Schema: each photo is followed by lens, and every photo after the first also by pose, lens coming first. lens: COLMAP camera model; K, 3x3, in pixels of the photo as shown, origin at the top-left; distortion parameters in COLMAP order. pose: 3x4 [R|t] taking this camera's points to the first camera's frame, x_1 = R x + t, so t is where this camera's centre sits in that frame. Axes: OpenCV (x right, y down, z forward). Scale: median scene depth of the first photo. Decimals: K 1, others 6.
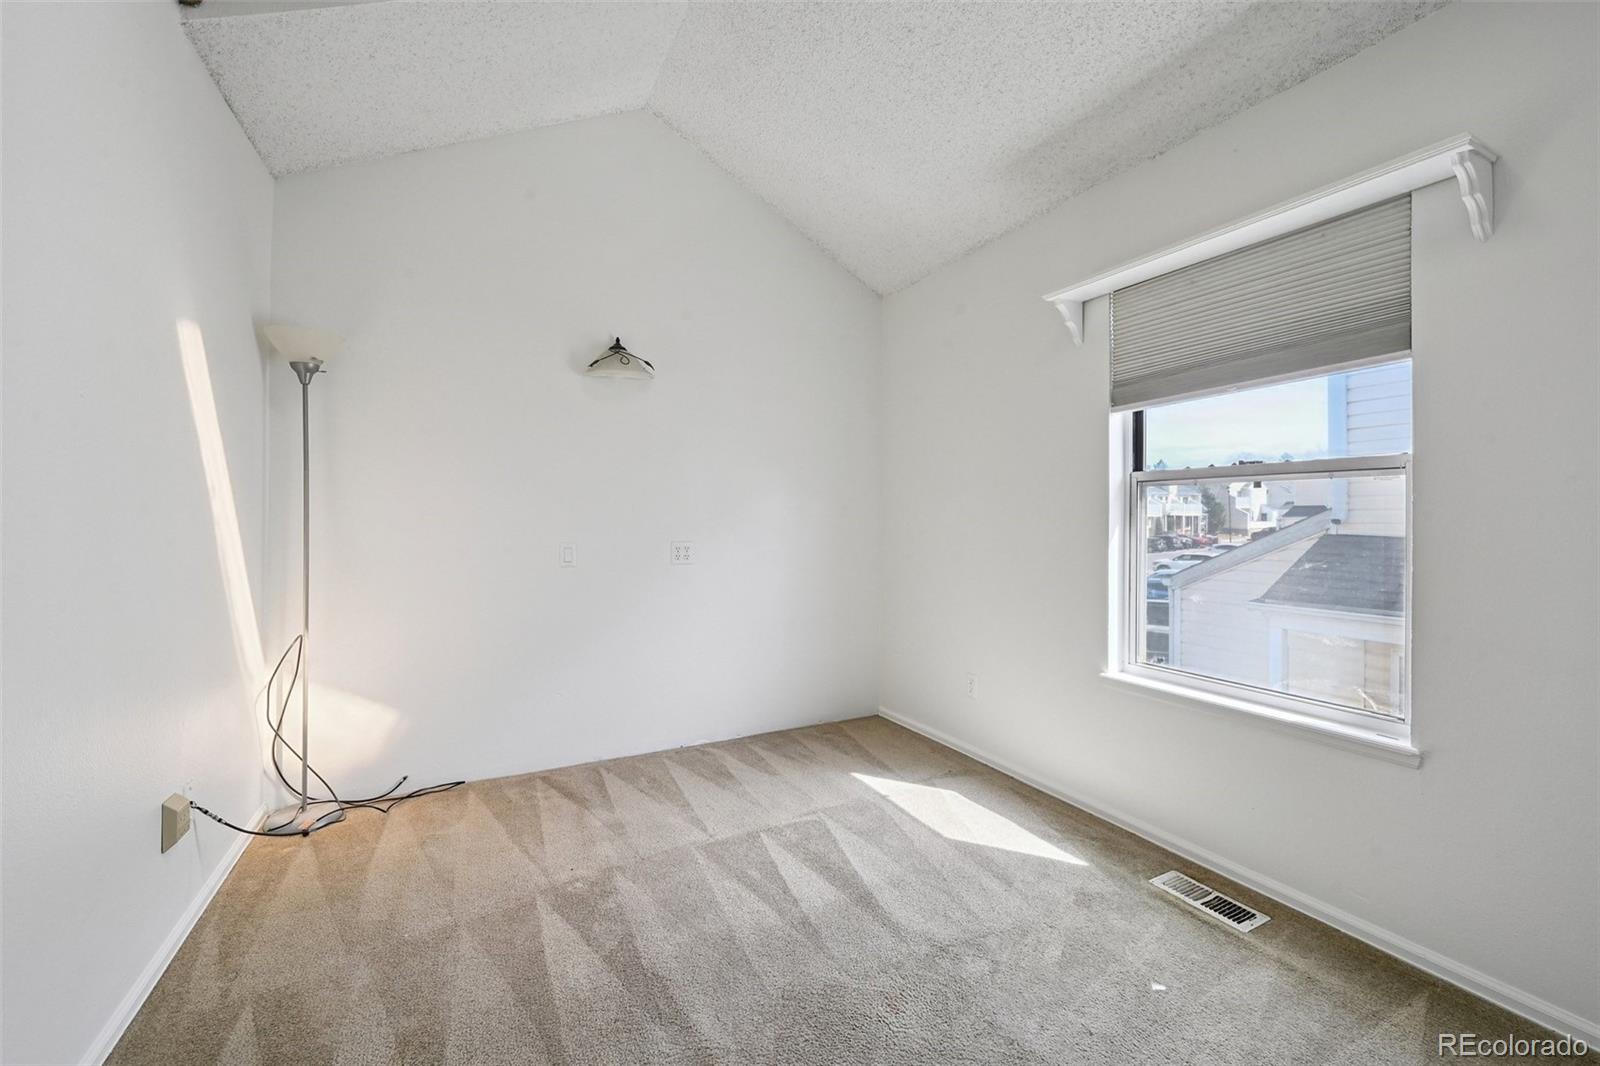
lens RADIAL K [[641.1, 0, 799.7], [0, 641.1, 511.0], [0, 0, 1]] dist [-0.000629, 0.000069]
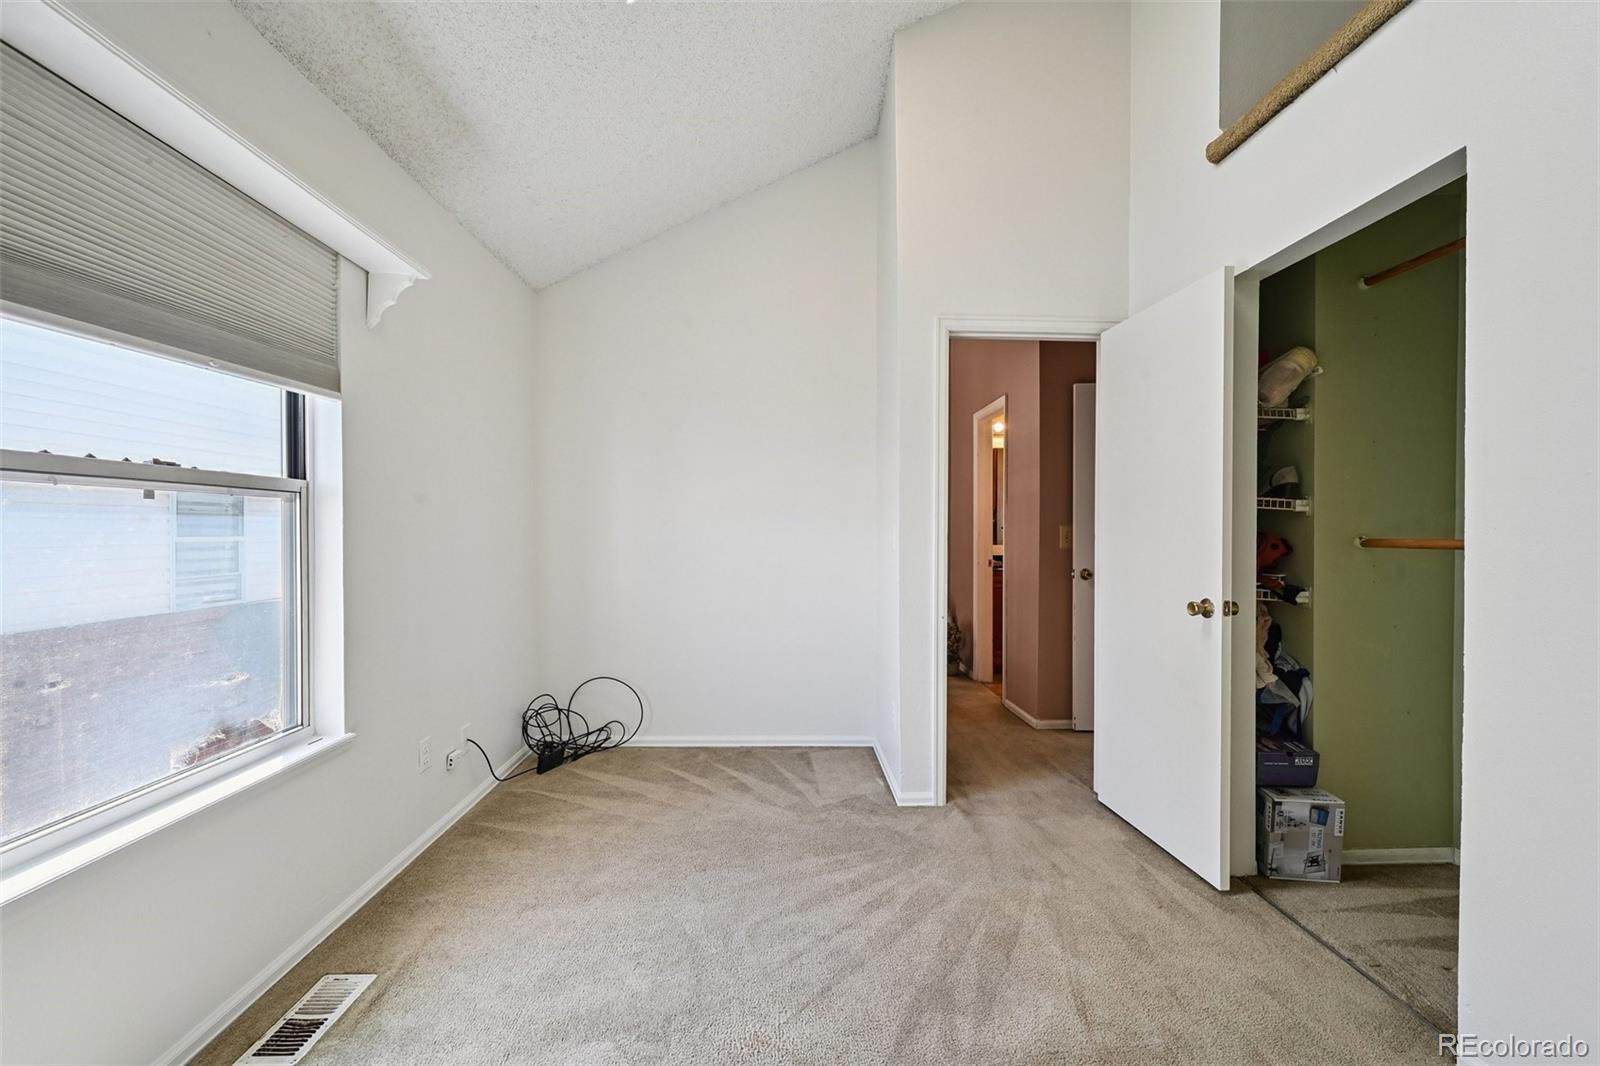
lens RADIAL K [[627.9, 0, 802.8], [0, 627.9, 539.7], [0, 0, 1]] dist [-0.001352, 0.000040]
pose [[-0.897129, -0.010552, 0.441642, -0.234270], [-0.008669, 0.999943, 0.006281, -0.001913], [-0.441683, 0.001806, -0.897170, 1.307097]]
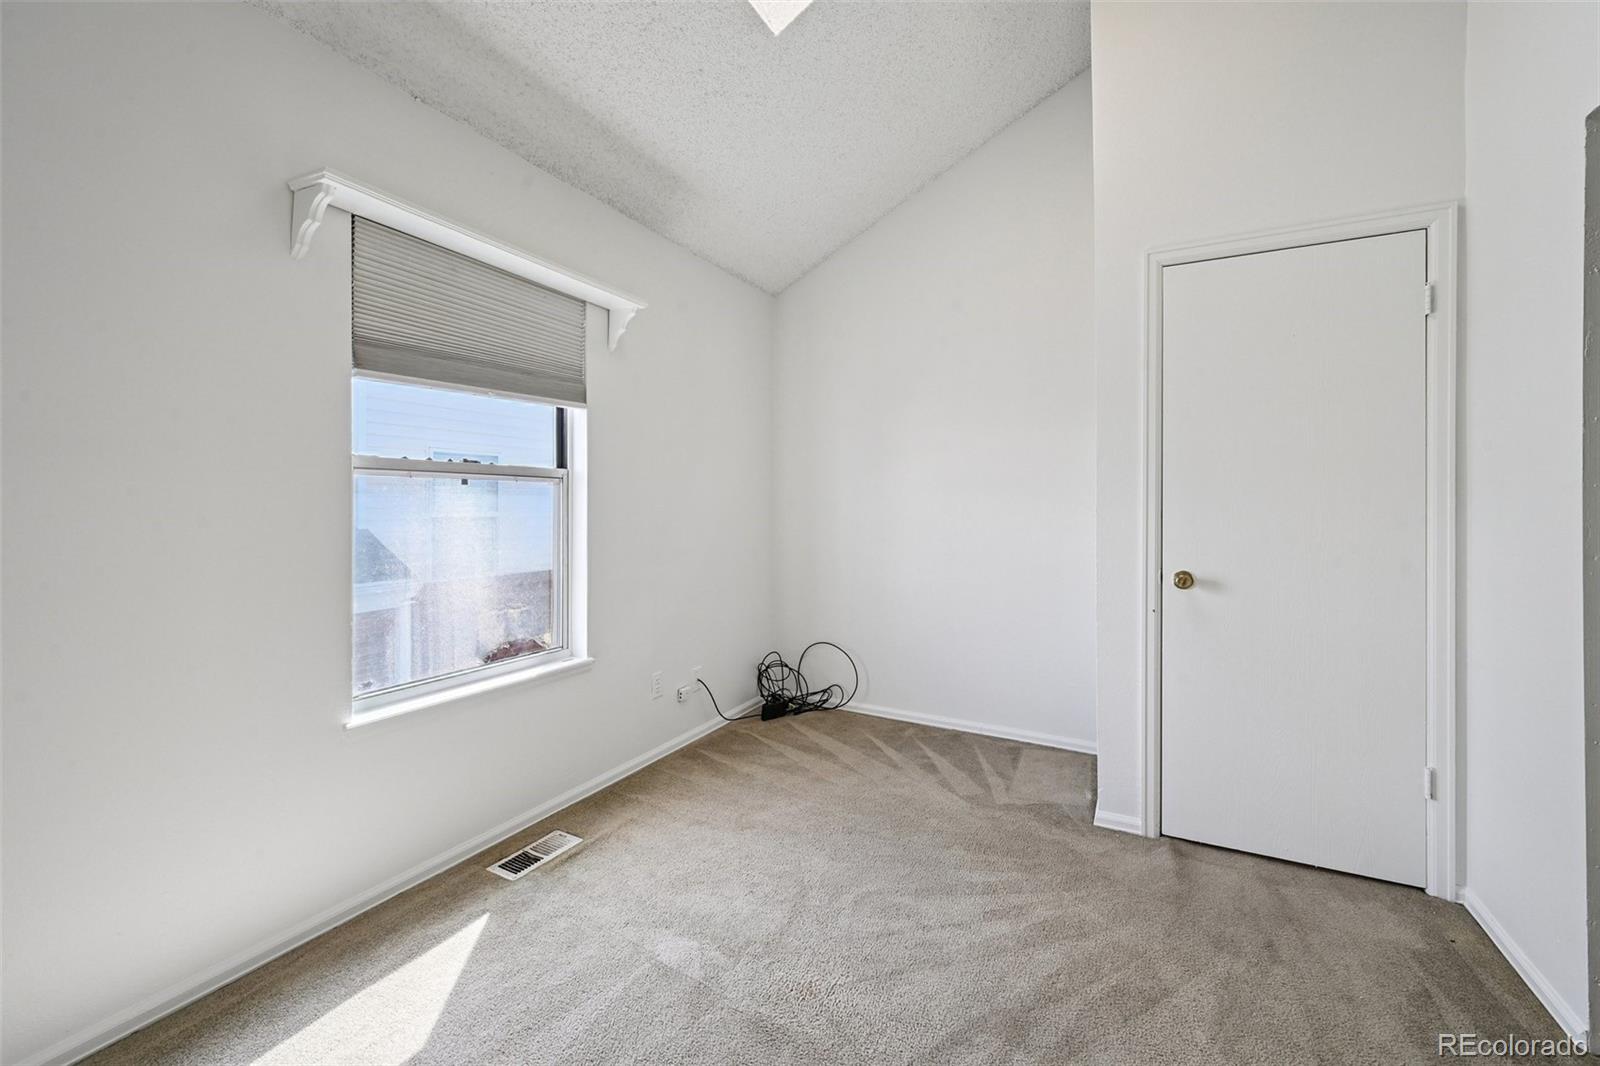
lens RADIAL K [[641.1, 0, 799.7], [0, 641.1, 511.0], [0, 0, 1]] dist [-0.000629, 0.000069]
pose [[-0.554219, -0.009366, 0.832318, -0.500259], [-0.012323, 0.999919, 0.003046, -0.002598], [-0.832279, -0.008568, -0.554290, 1.133974]]
